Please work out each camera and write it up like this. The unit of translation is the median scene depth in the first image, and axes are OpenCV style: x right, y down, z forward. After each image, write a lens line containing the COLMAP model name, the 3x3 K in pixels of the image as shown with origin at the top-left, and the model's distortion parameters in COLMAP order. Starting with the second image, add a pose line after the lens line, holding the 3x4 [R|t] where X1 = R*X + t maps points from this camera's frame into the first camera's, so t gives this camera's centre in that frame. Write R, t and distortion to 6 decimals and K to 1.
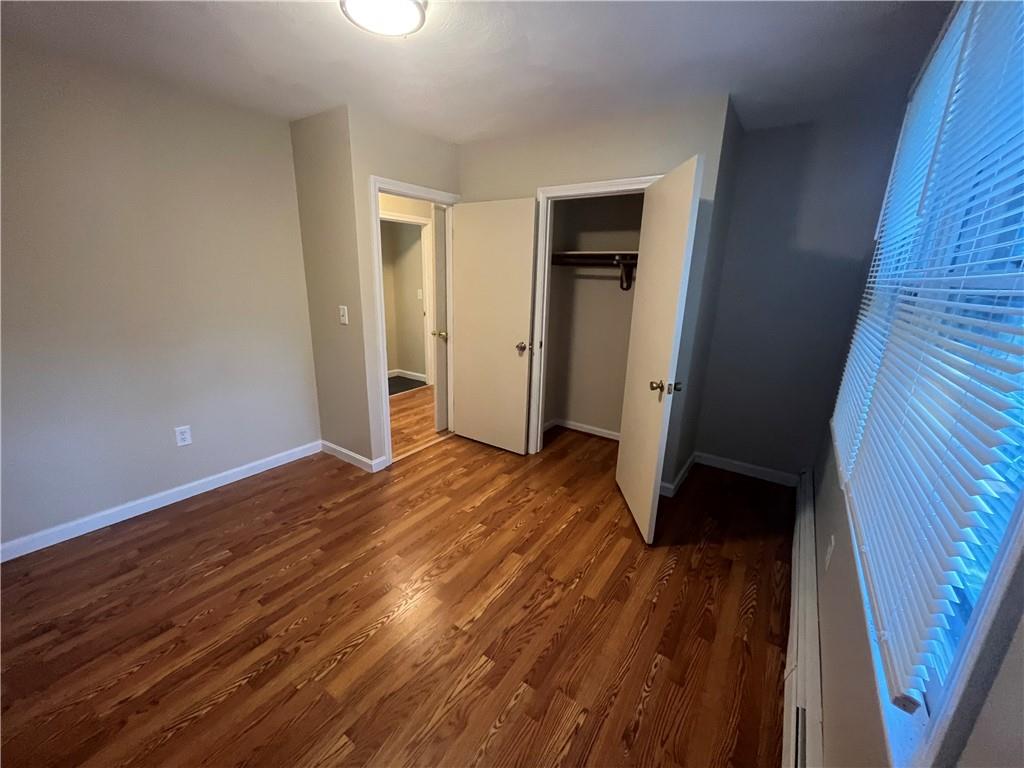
lens RADIAL K [[412.7, 0, 510.5], [0, 412.7, 383.8], [0, 0, 1]] dist [-0.001838, -0.001116]
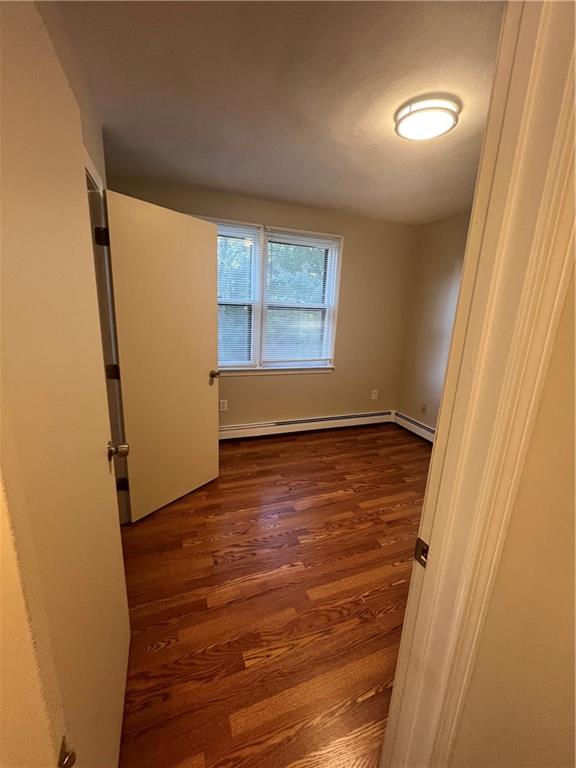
lens RADIAL K [[309.5, 0, 284.1], [0, 309.5, 379.9], [0, 0, 1]] dist [-0.001838, -0.001116]
pose [[-0.816152, -0.190877, 0.545401, -0.383005], [0.087447, 0.892195, 0.443104, -0.378707], [-0.571183, 0.409334, -0.711475, 1.388532]]
